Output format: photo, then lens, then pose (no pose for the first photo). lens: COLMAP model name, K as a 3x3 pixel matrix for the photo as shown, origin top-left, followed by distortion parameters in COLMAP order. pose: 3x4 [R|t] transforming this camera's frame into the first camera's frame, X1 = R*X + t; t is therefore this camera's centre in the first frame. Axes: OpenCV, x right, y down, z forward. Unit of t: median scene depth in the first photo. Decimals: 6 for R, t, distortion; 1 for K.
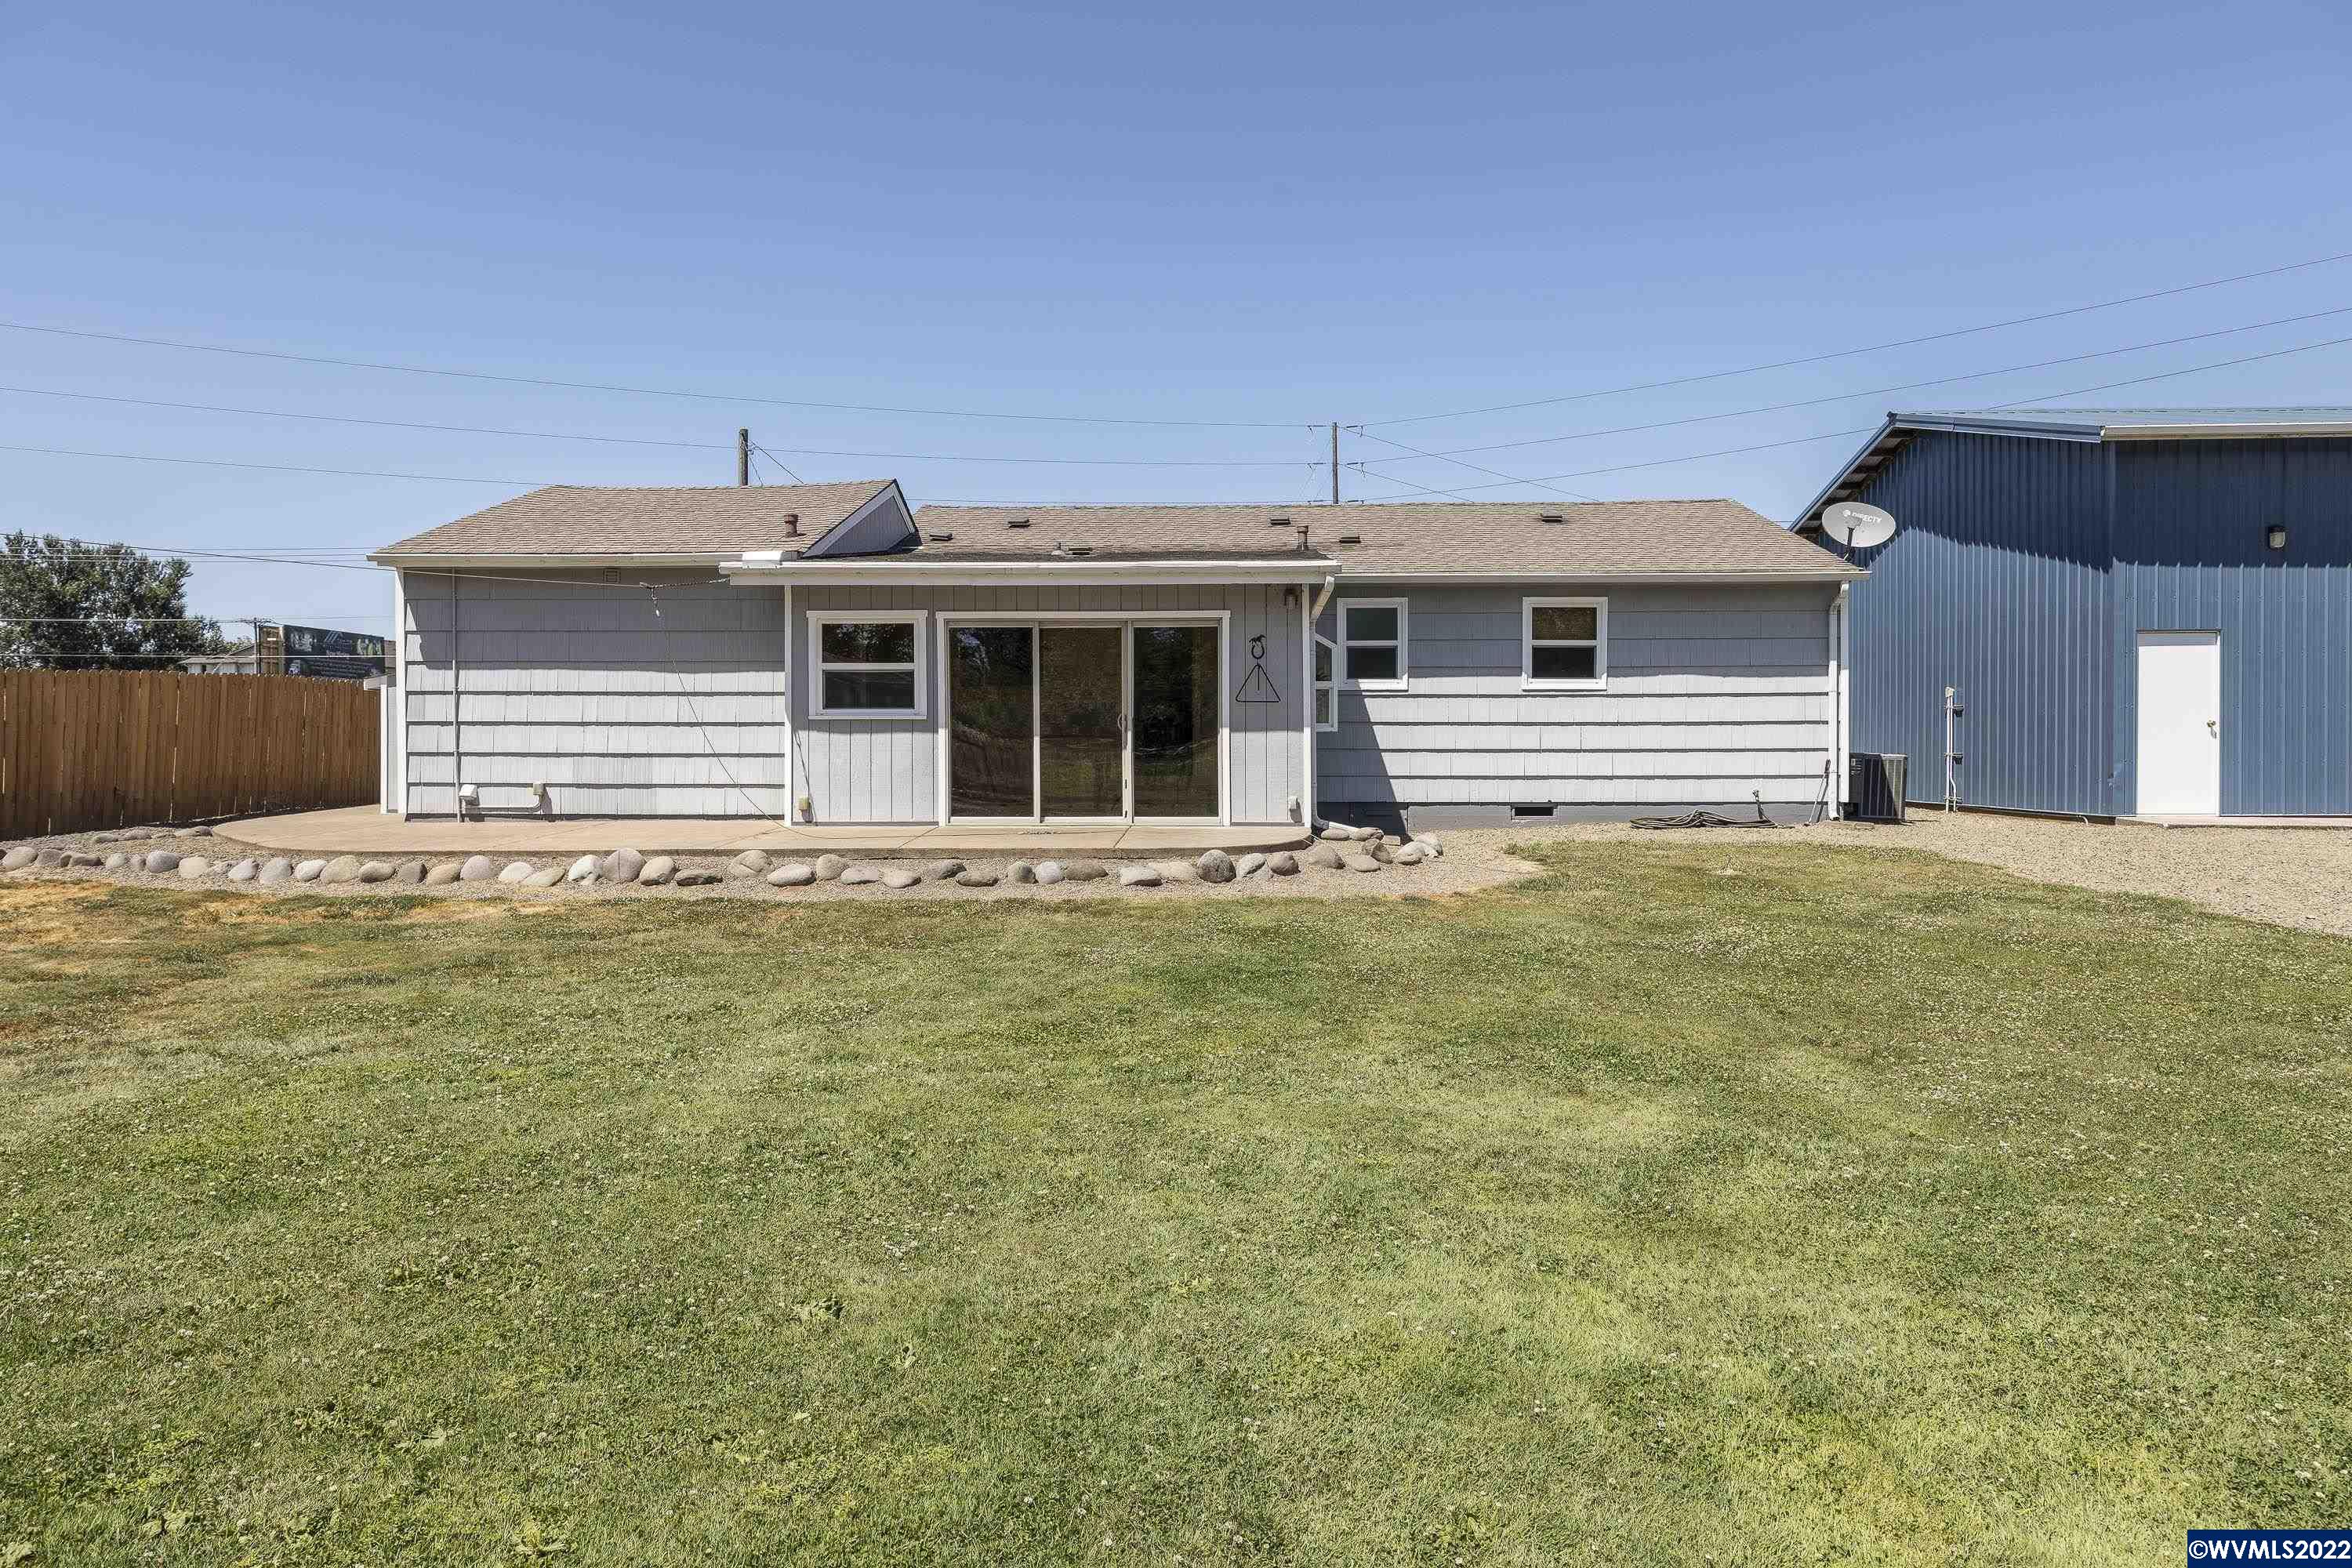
lens RADIAL K [[1461.9, 0, 1162.9], [0, 1461.9, 767.4], [0, 0, 1]] dist [-0.003396, -0.001336]
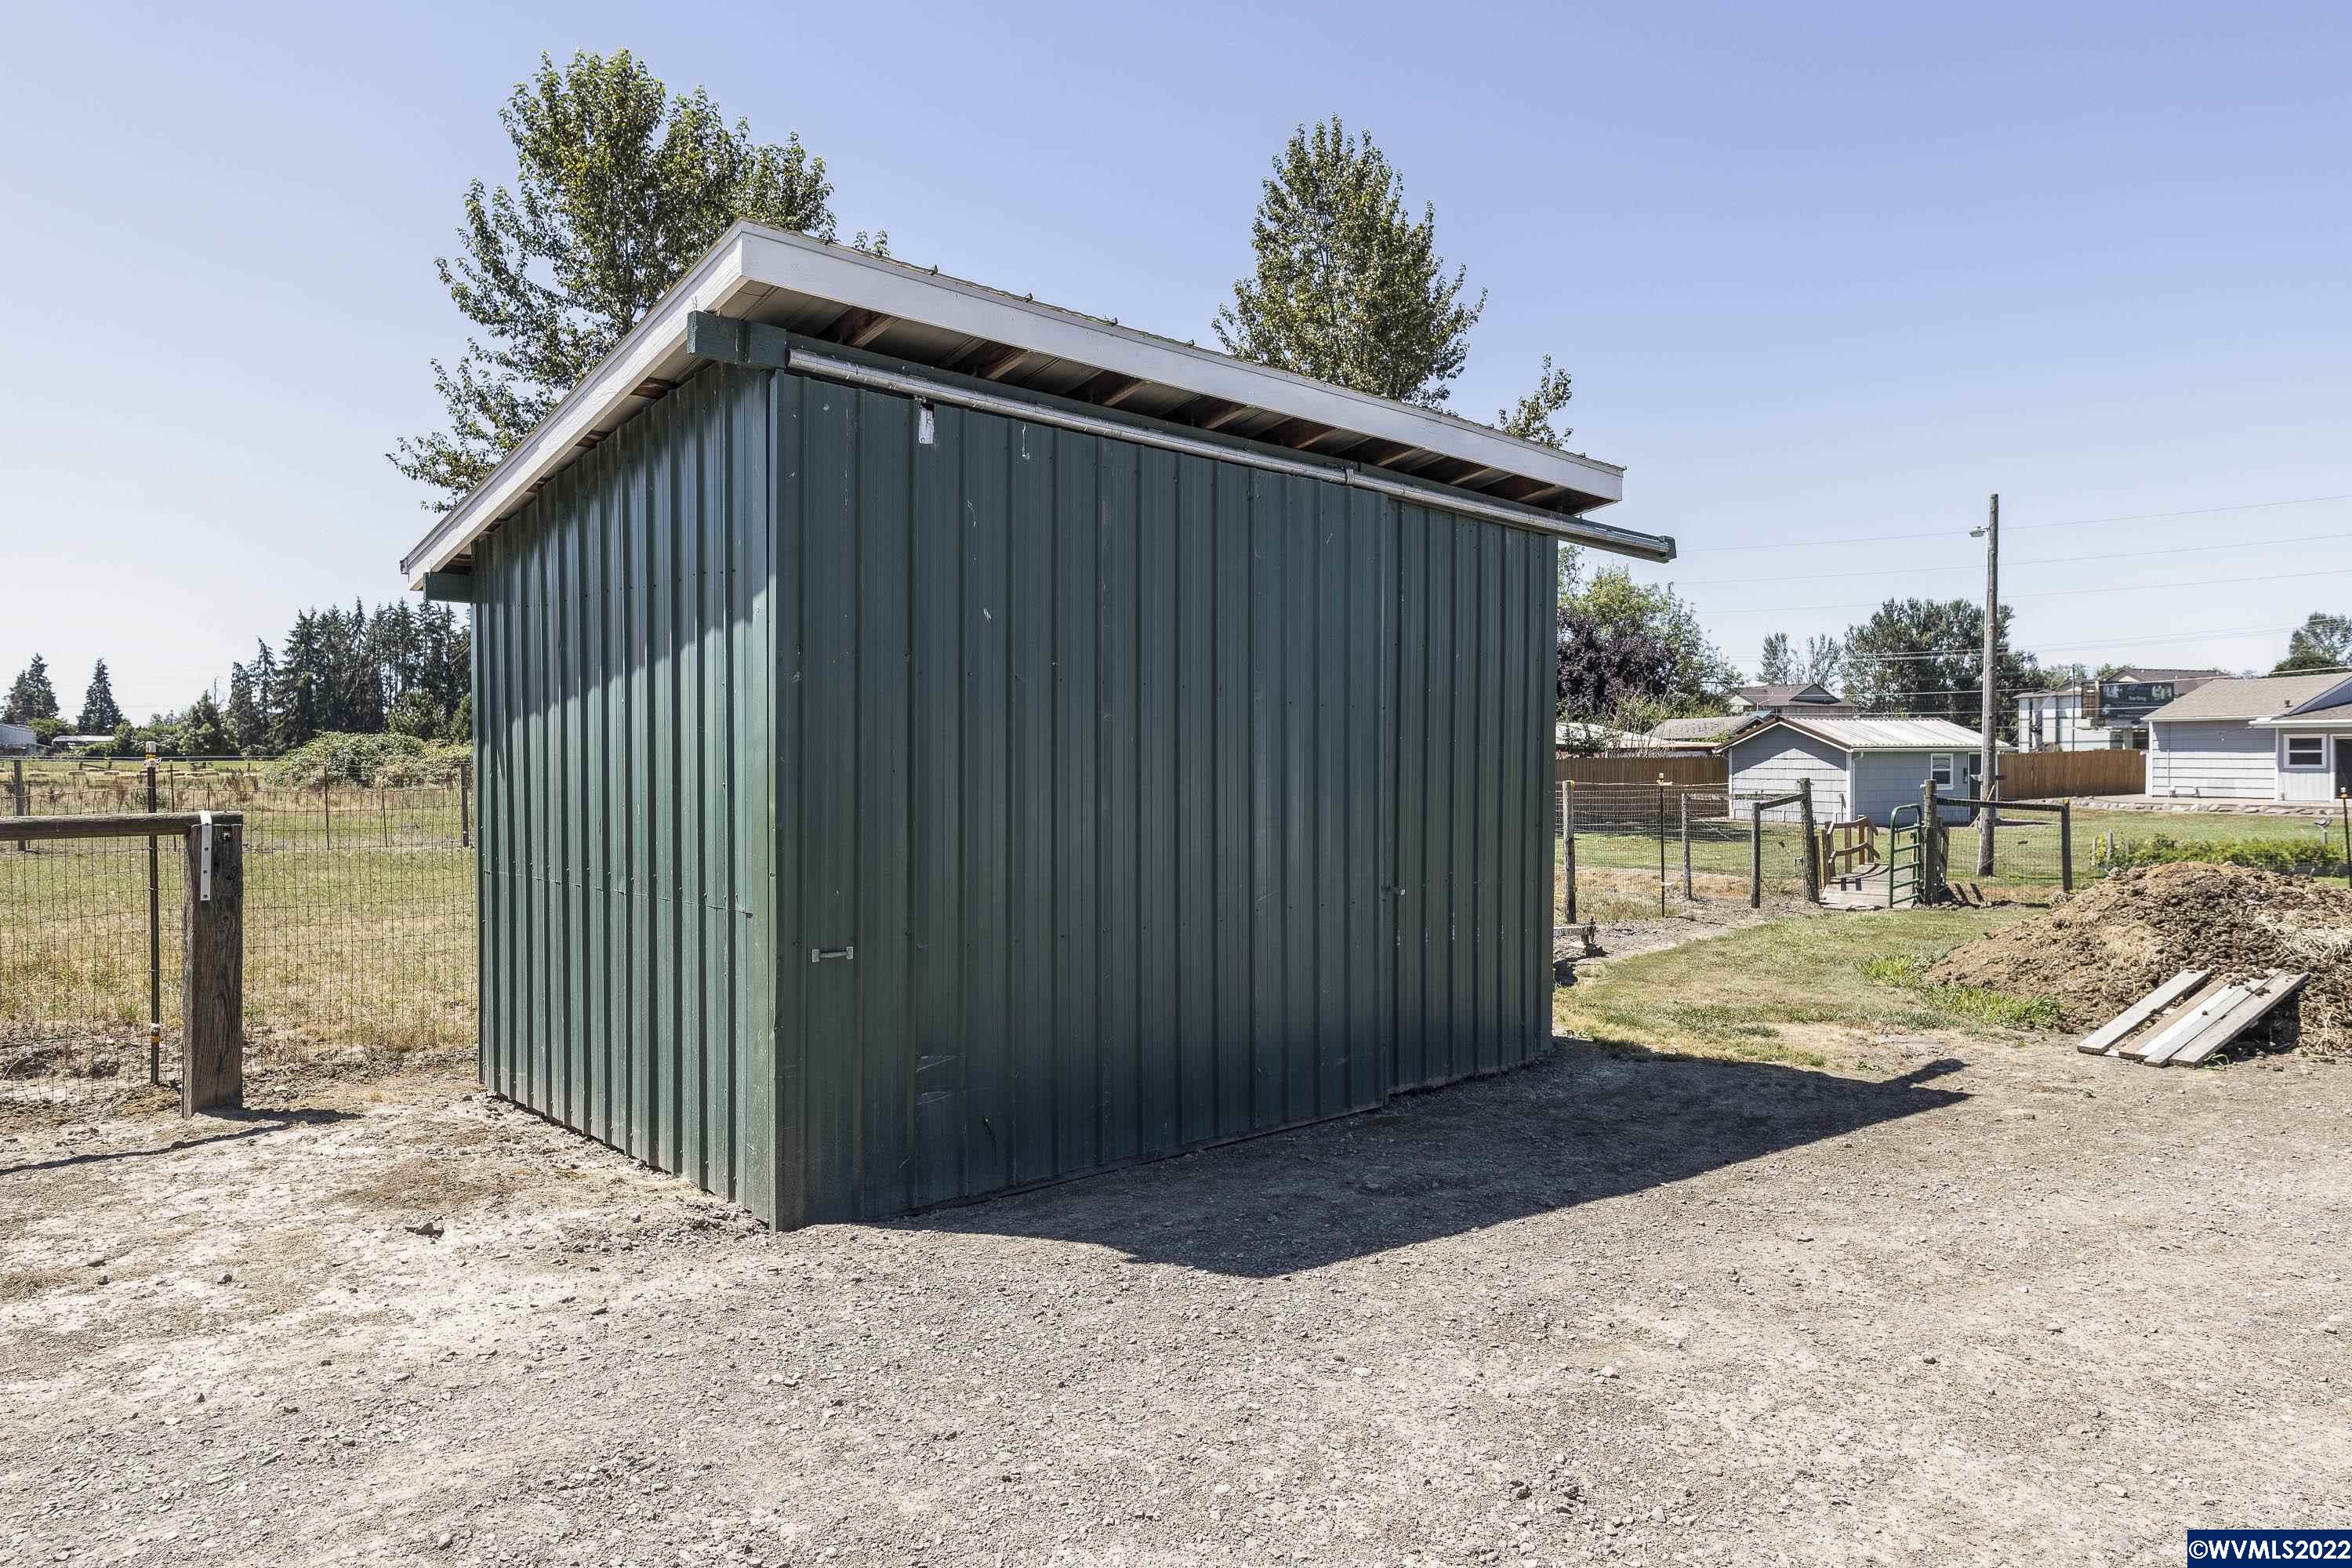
lens RADIAL K [[1461.9, 0, 1162.0], [0, 1461.9, 771.6], [0, 0, 1]] dist [-0.003396, -0.001336]
pose [[0.449570, 0.009131, -0.893198, 1.441754], [-0.011166, 0.999927, 0.004601, -0.011708], [0.893175, 0.007905, 0.449639, -2.520733]]
